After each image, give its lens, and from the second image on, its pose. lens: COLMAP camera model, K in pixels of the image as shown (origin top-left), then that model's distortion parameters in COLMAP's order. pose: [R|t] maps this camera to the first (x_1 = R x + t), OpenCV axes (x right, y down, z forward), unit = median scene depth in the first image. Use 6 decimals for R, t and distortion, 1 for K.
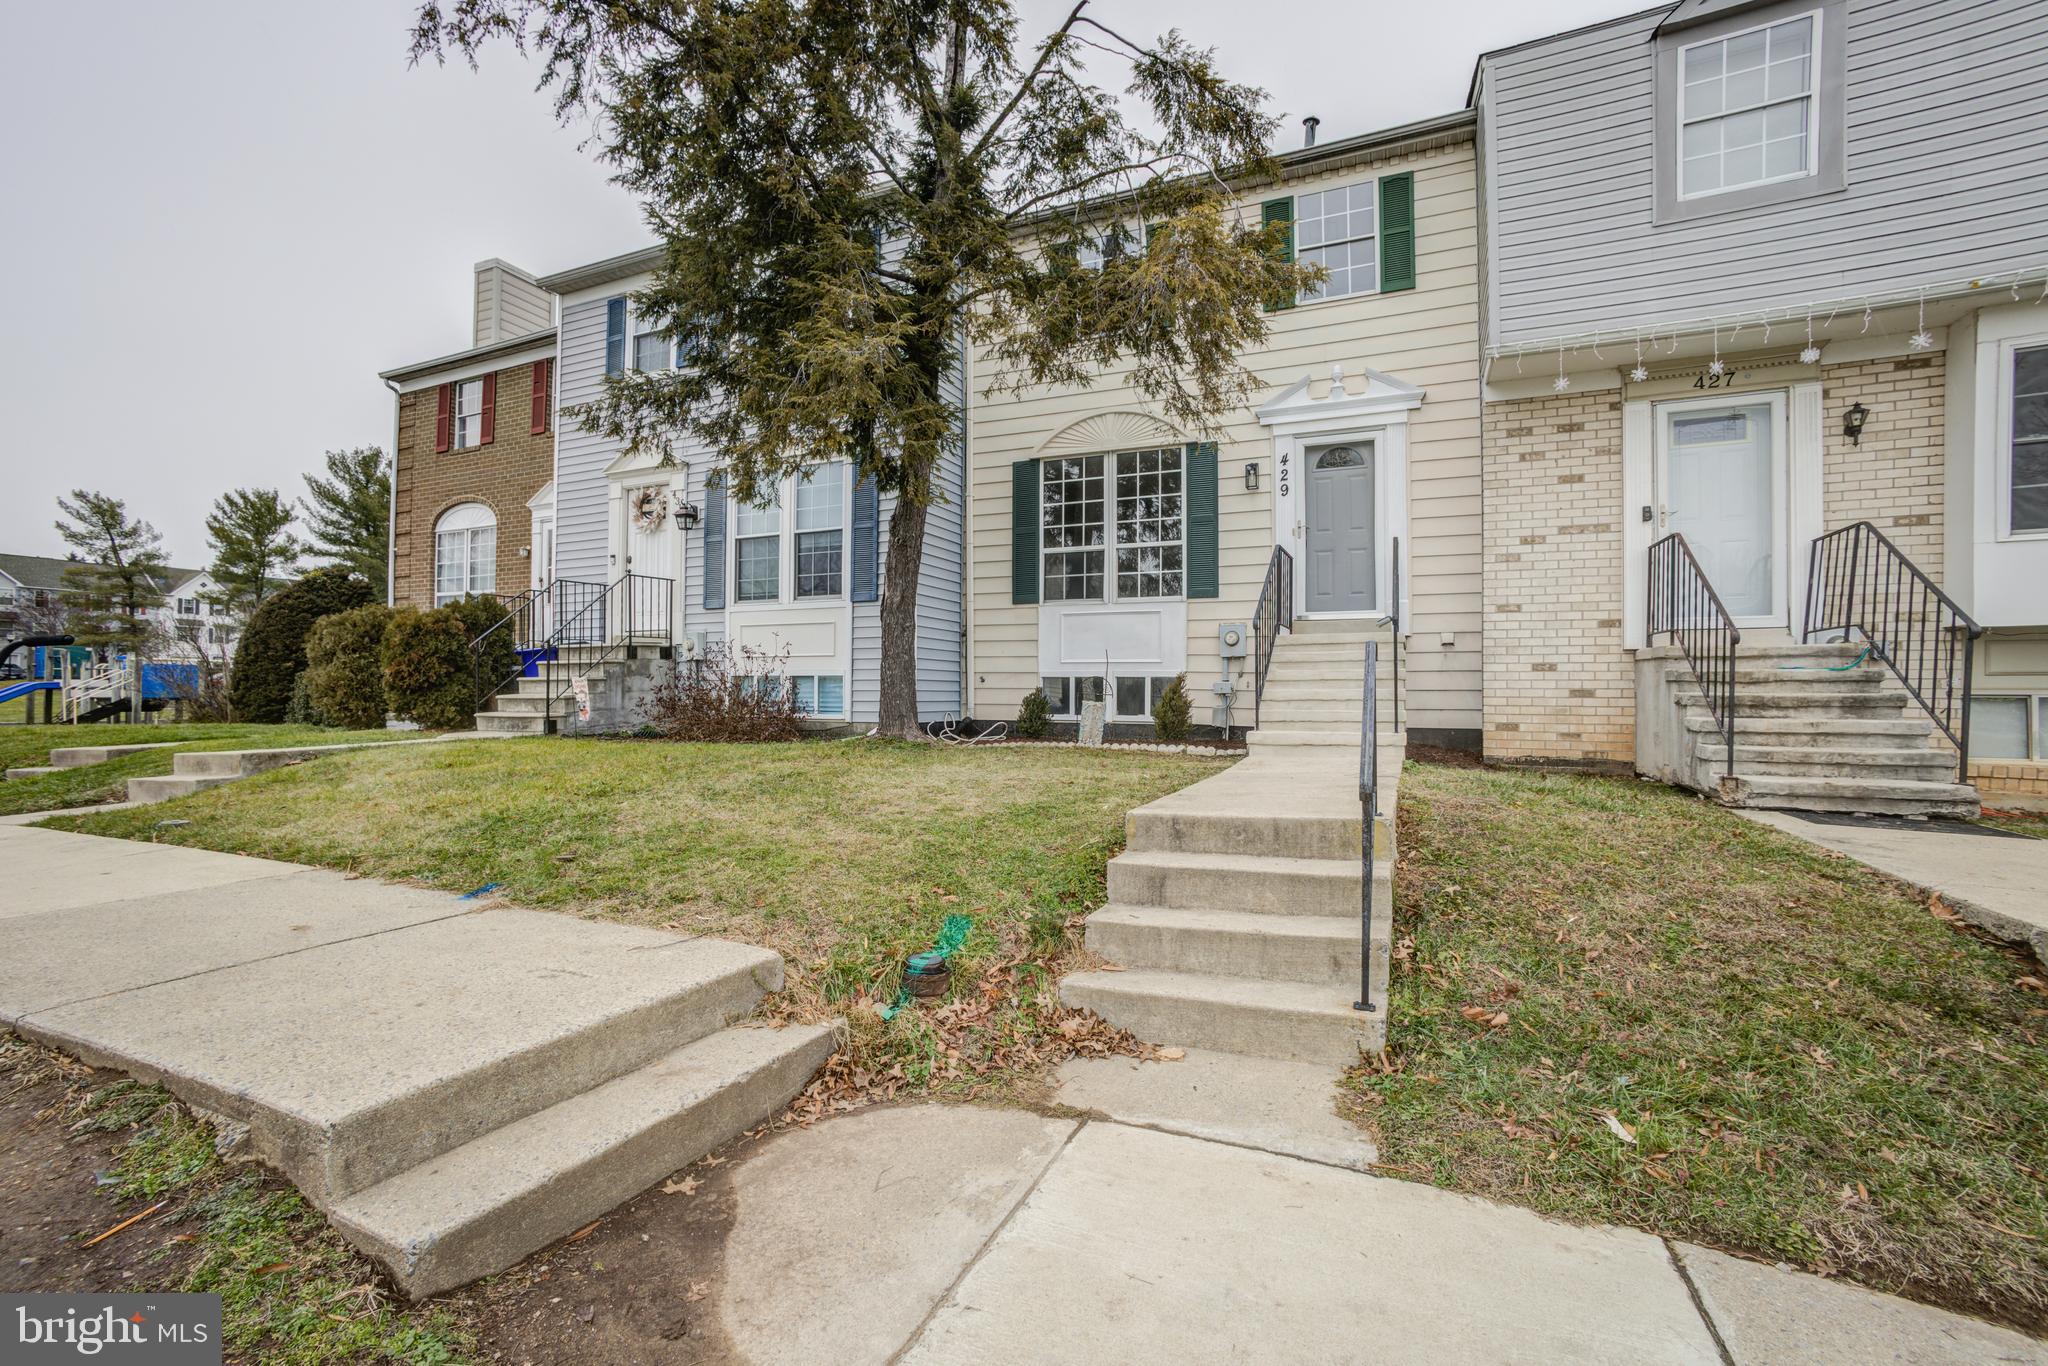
lens RADIAL K [[889.9, 0, 1027.5], [0, 889.9, 702.6], [0, 0, 1]] dist [-0.039077, 0.022409]
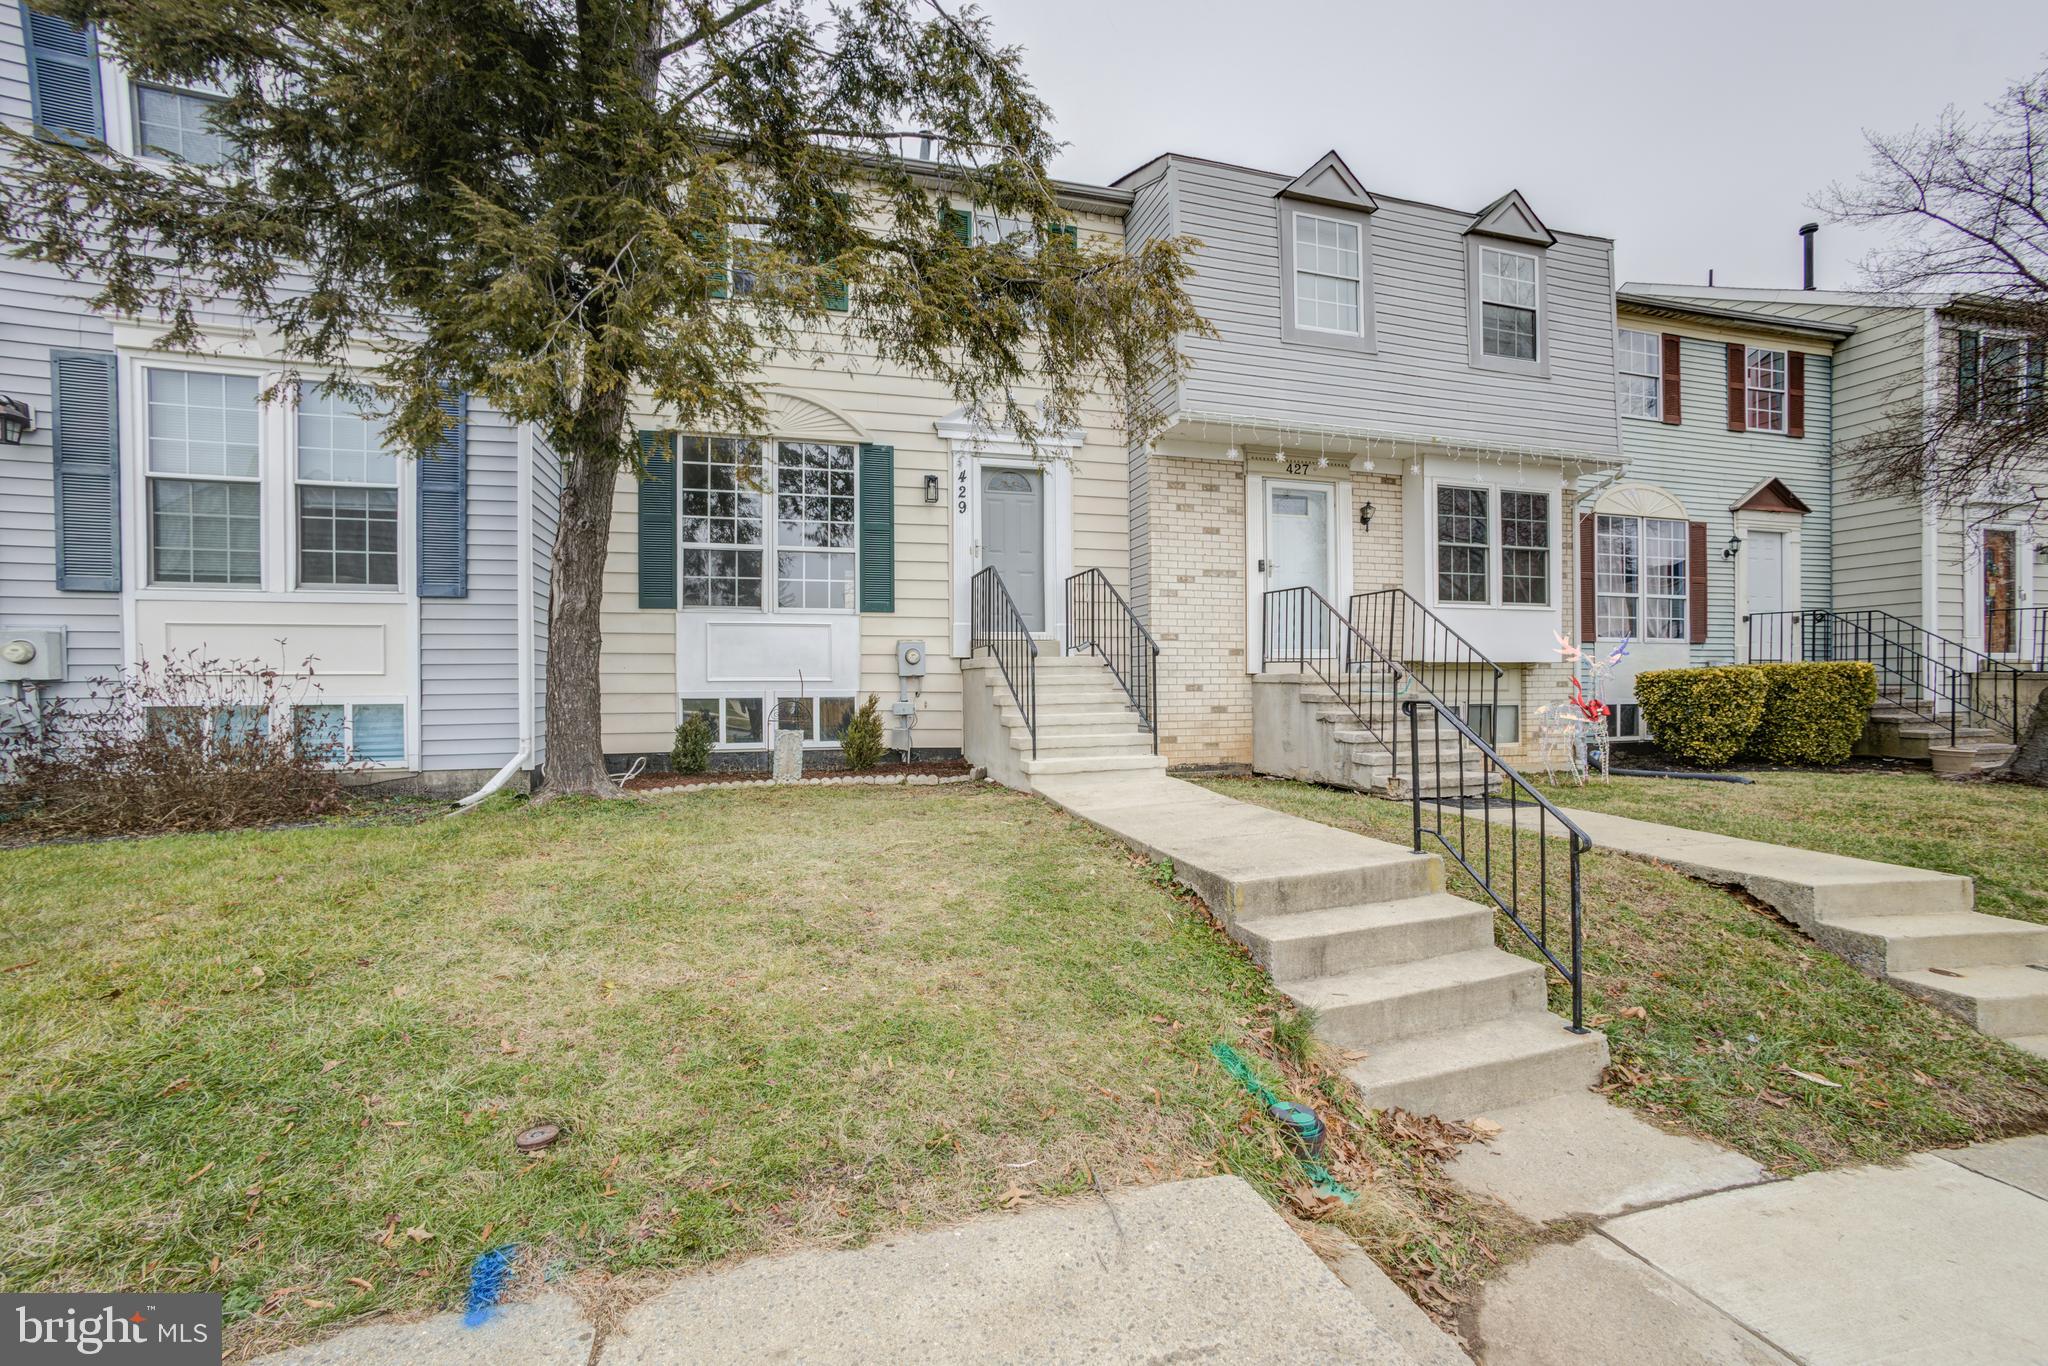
lens RADIAL K [[889.9, 0, 1024.0], [0, 889.9, 695.0], [0, 0, 1]] dist [-0.039077, 0.022409]
pose [[0.764133, -0.018659, 0.644789, -0.326331], [0.018054, 0.999809, 0.007536, -0.040137], [-0.644806, 0.005882, 0.764324, 0.217078]]
